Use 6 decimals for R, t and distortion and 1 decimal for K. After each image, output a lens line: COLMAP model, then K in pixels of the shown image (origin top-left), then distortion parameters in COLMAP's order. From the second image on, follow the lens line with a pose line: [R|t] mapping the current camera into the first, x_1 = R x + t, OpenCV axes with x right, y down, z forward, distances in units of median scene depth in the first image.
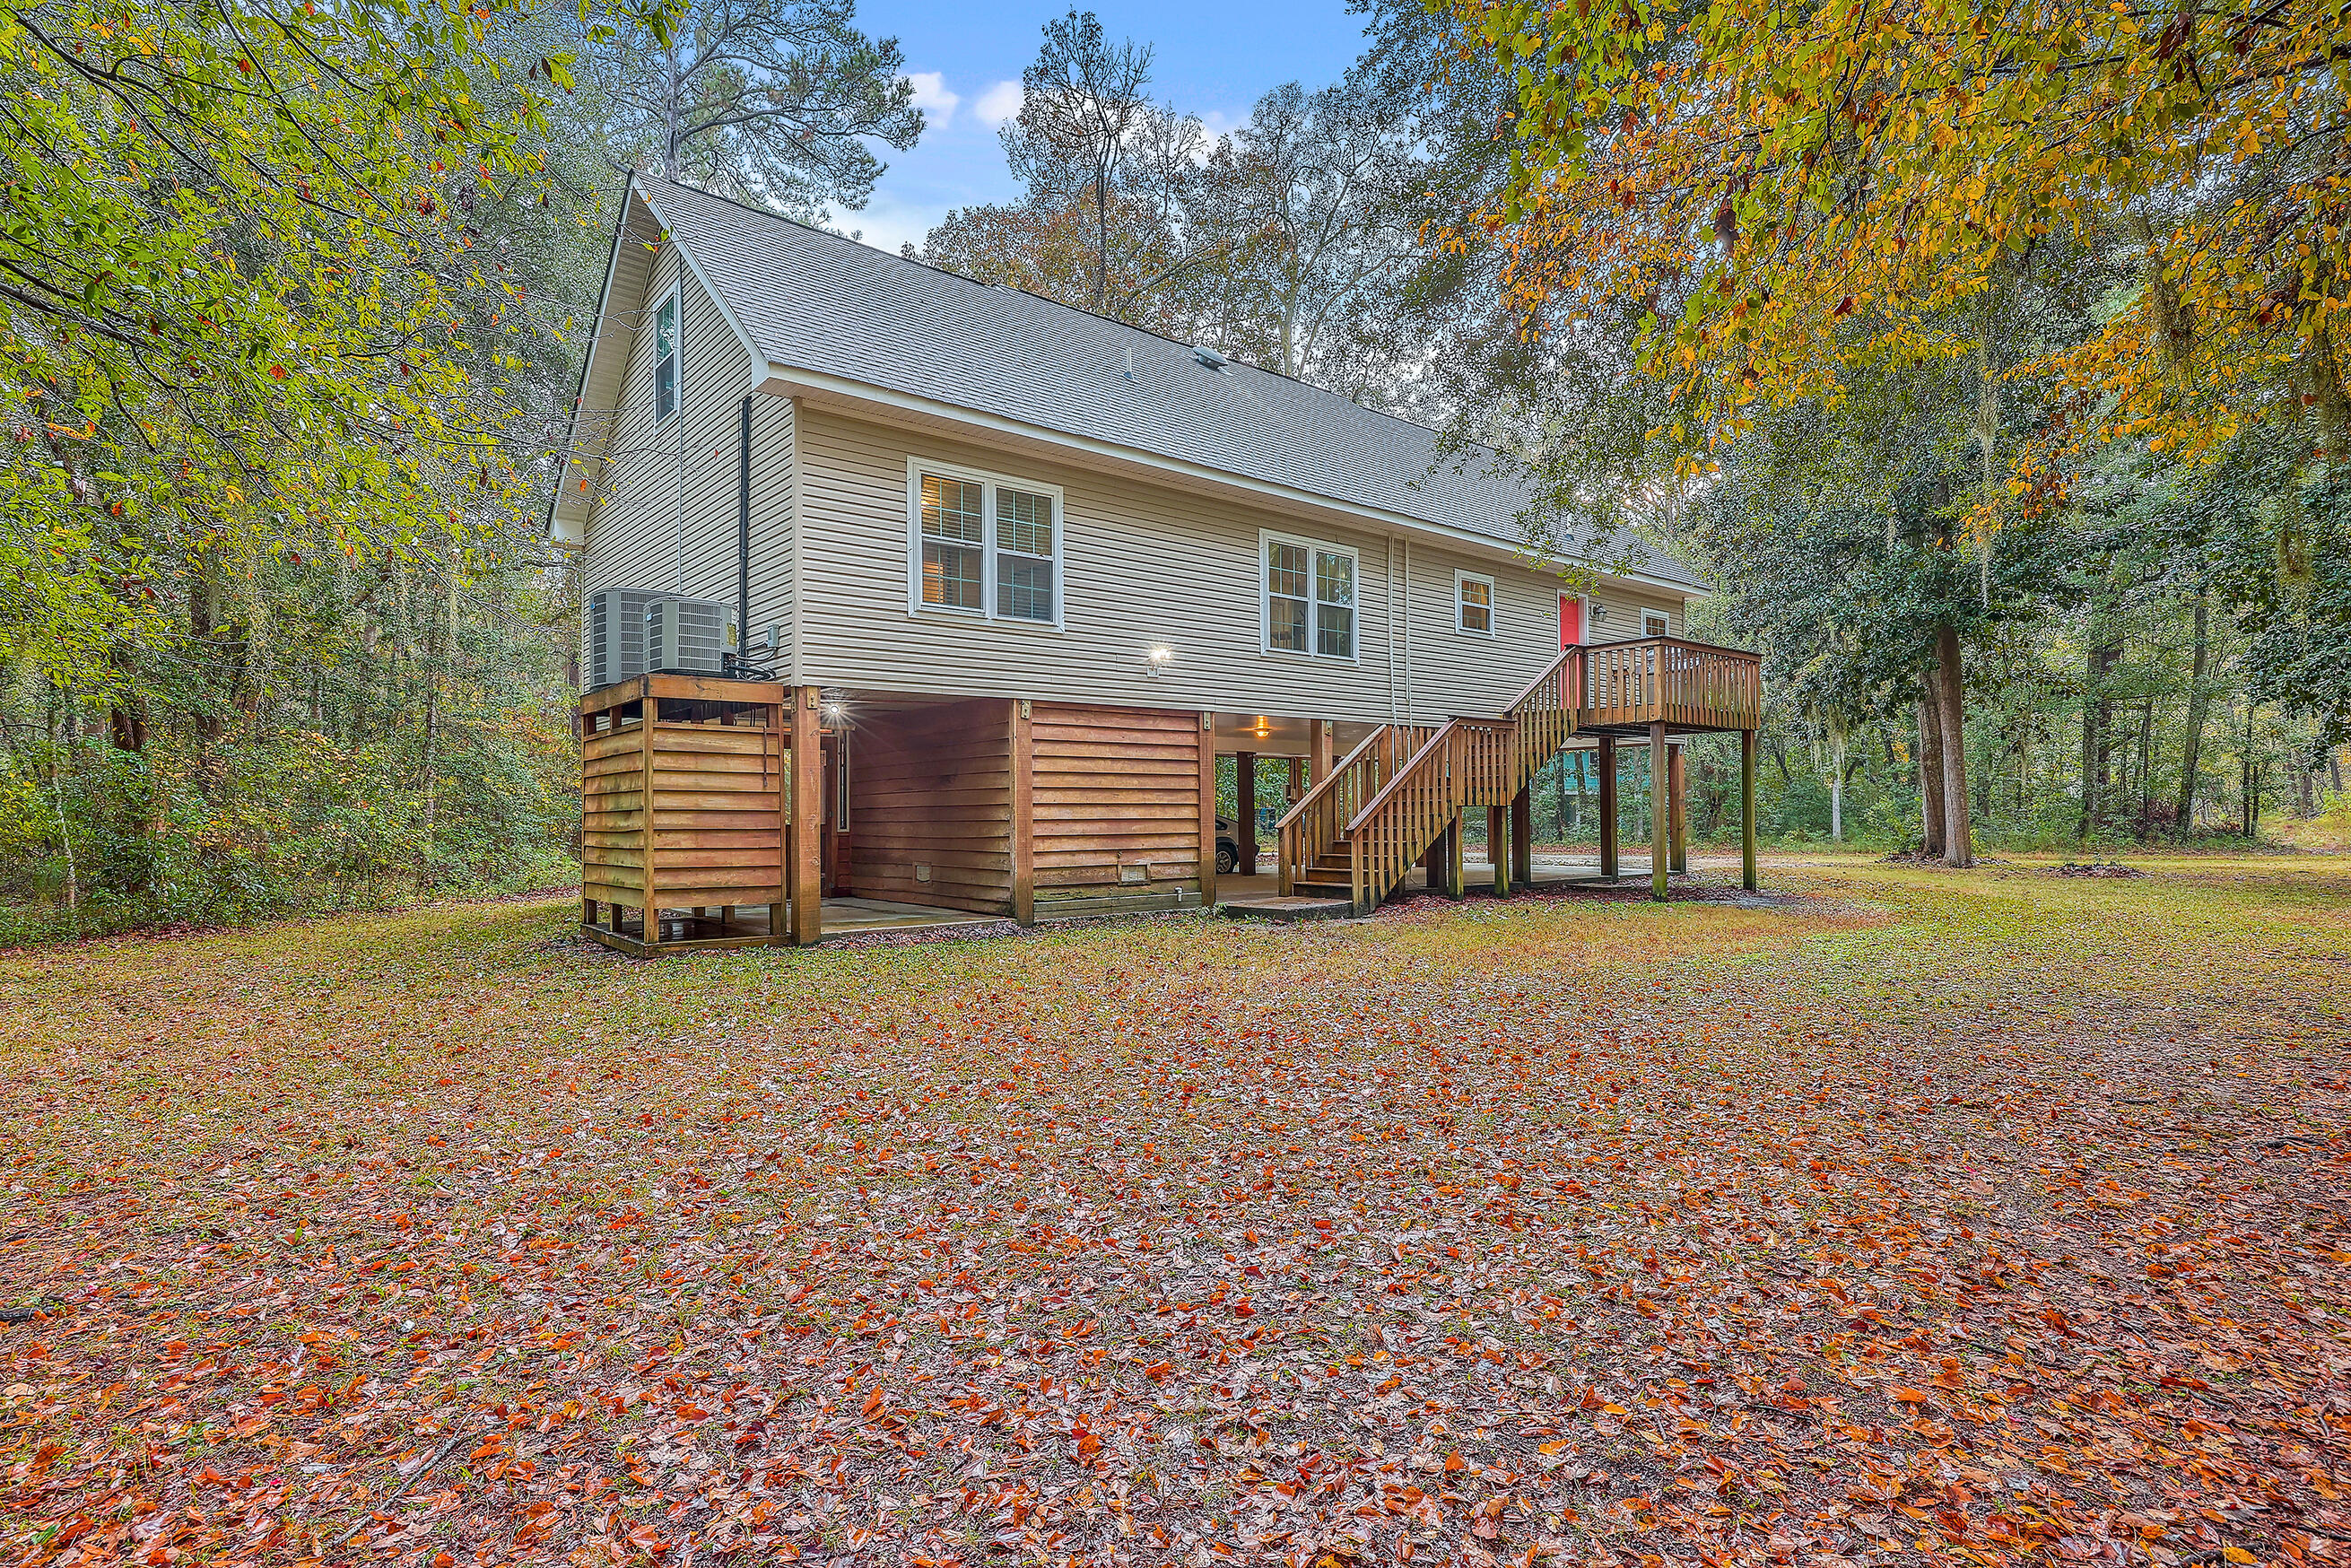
lens RADIAL K [[1203.7, 0, 1173.4], [0, 1203.7, 789.3], [0, 0, 1]] dist [0.002287, -0.000011]
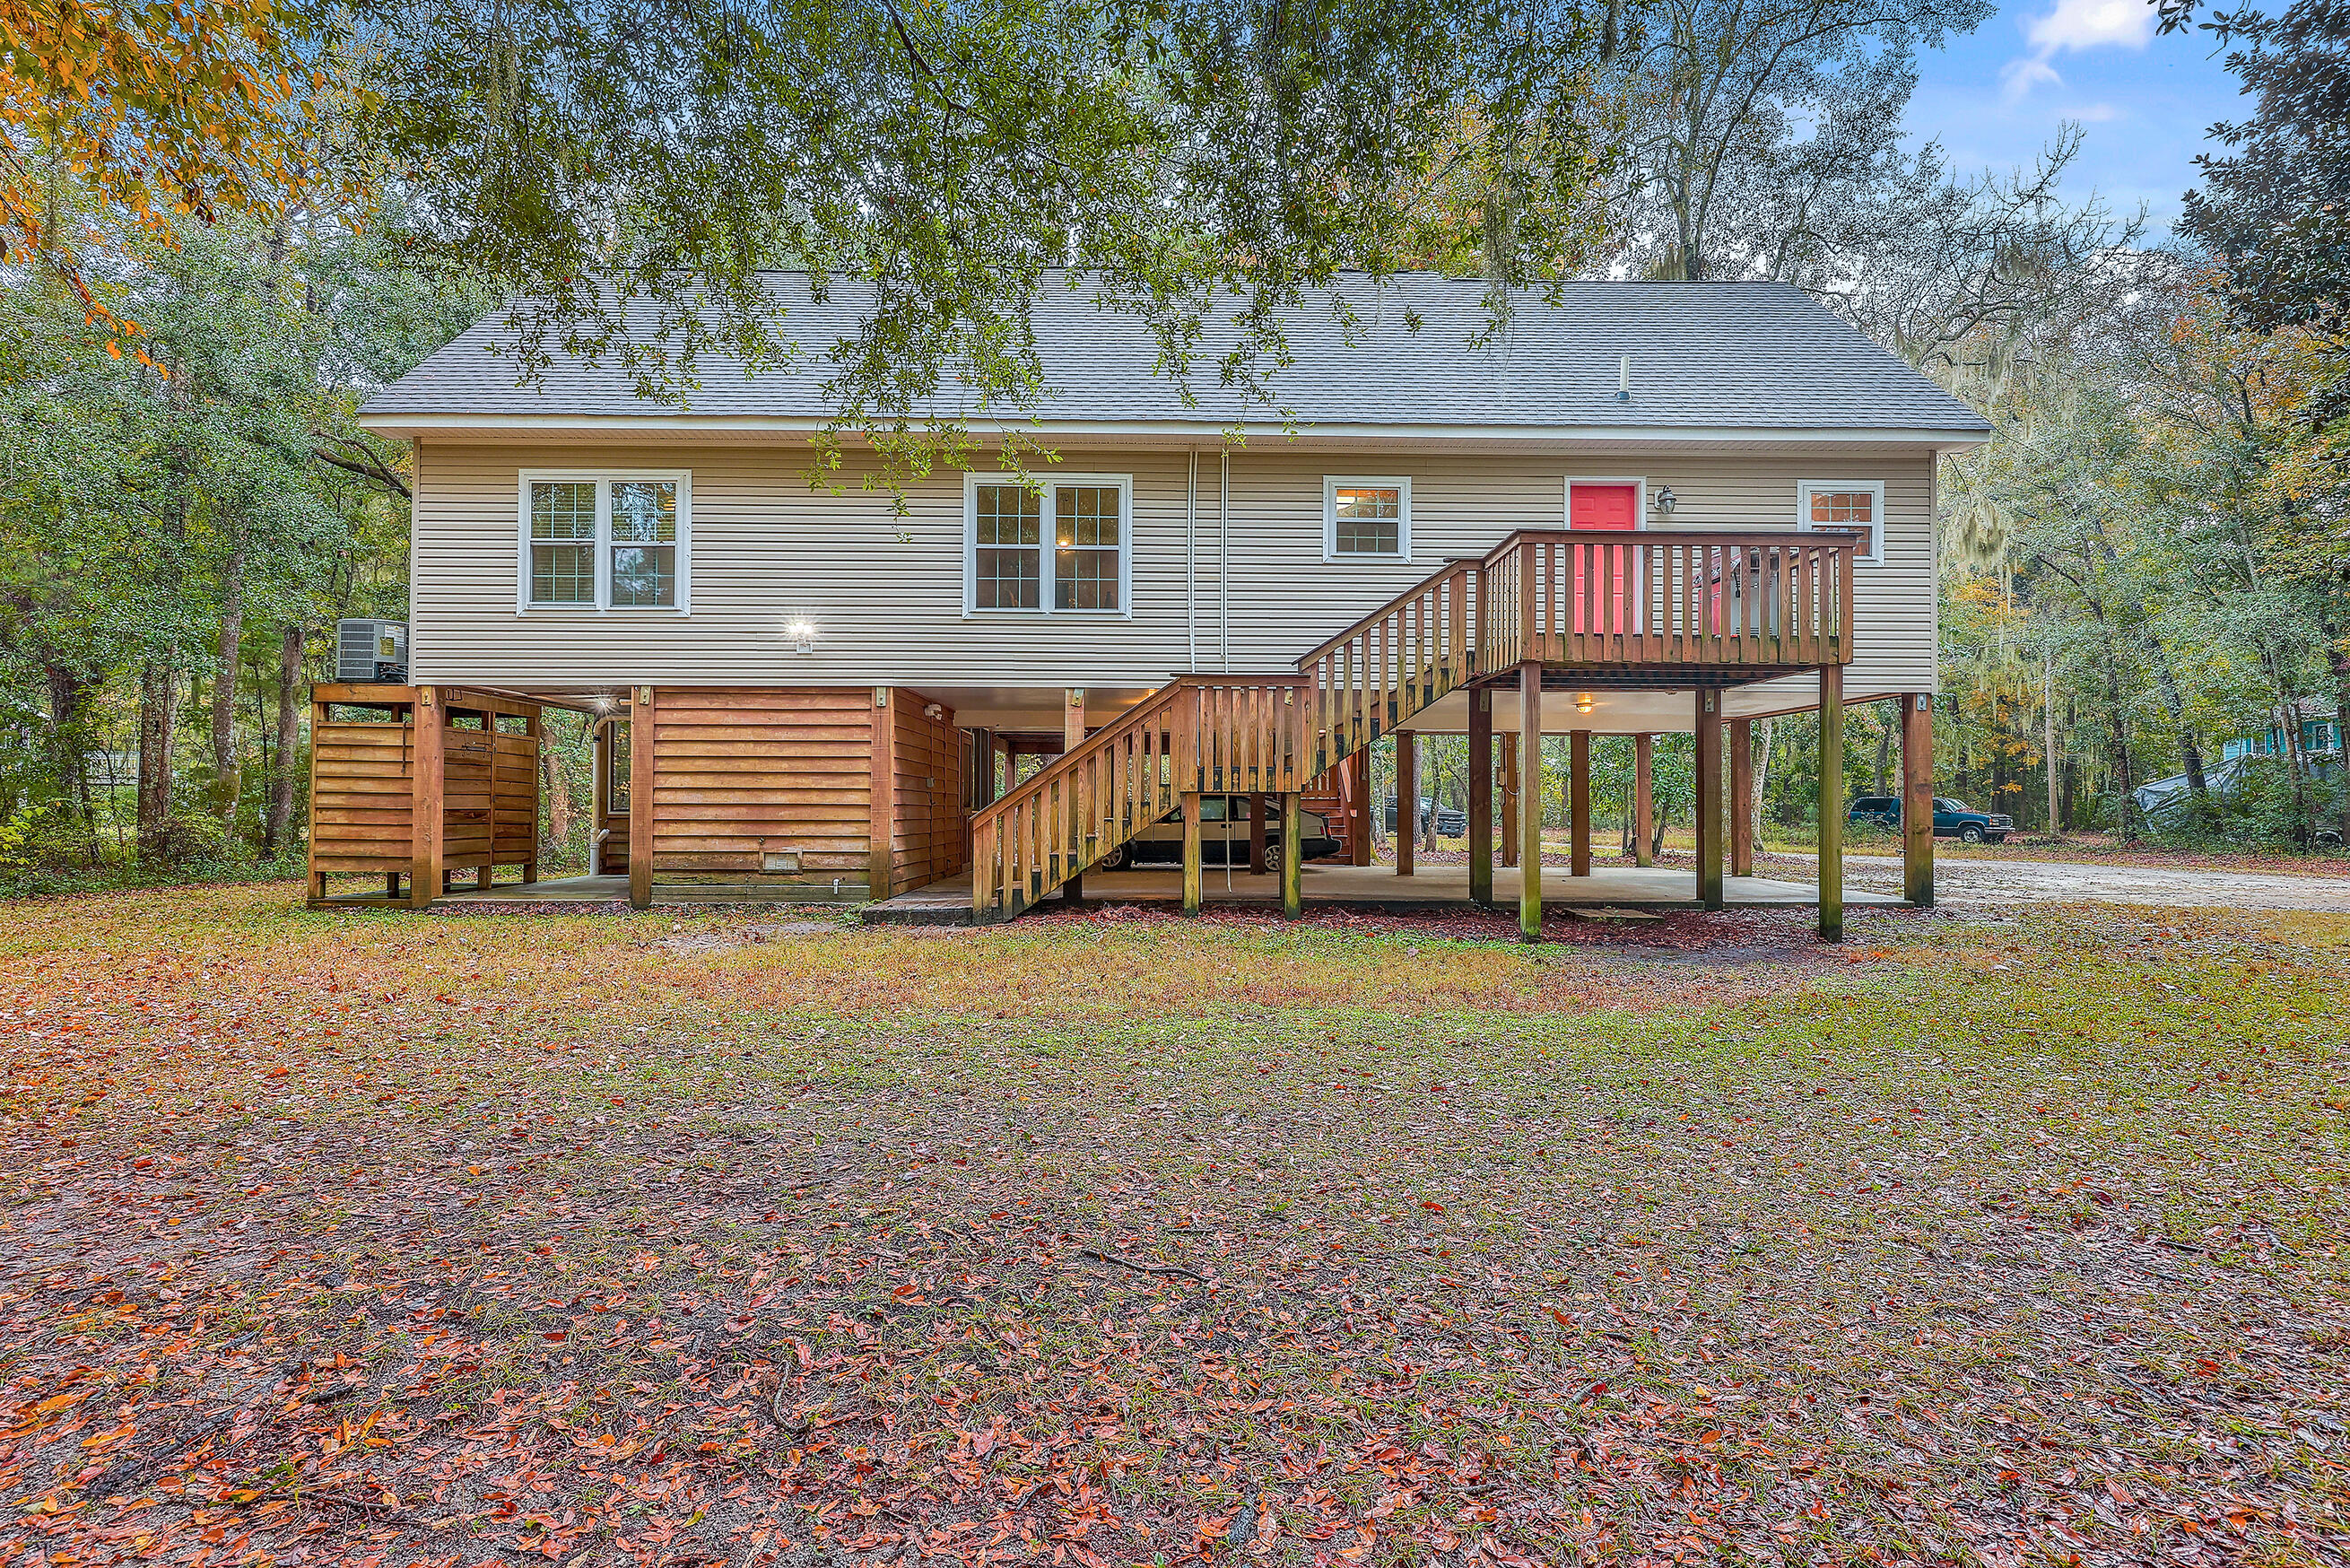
lens RADIAL K [[986.0, 0, 1174.6], [0, 986.0, 786.8], [0, 0, 1]] dist [0.002307, 0.000062]
pose [[0.773437, -0.001029, -0.633872, 0.701902], [0.004943, 0.999978, 0.004407, 0.008875], [0.633854, -0.006542, 0.773425, 0.593171]]
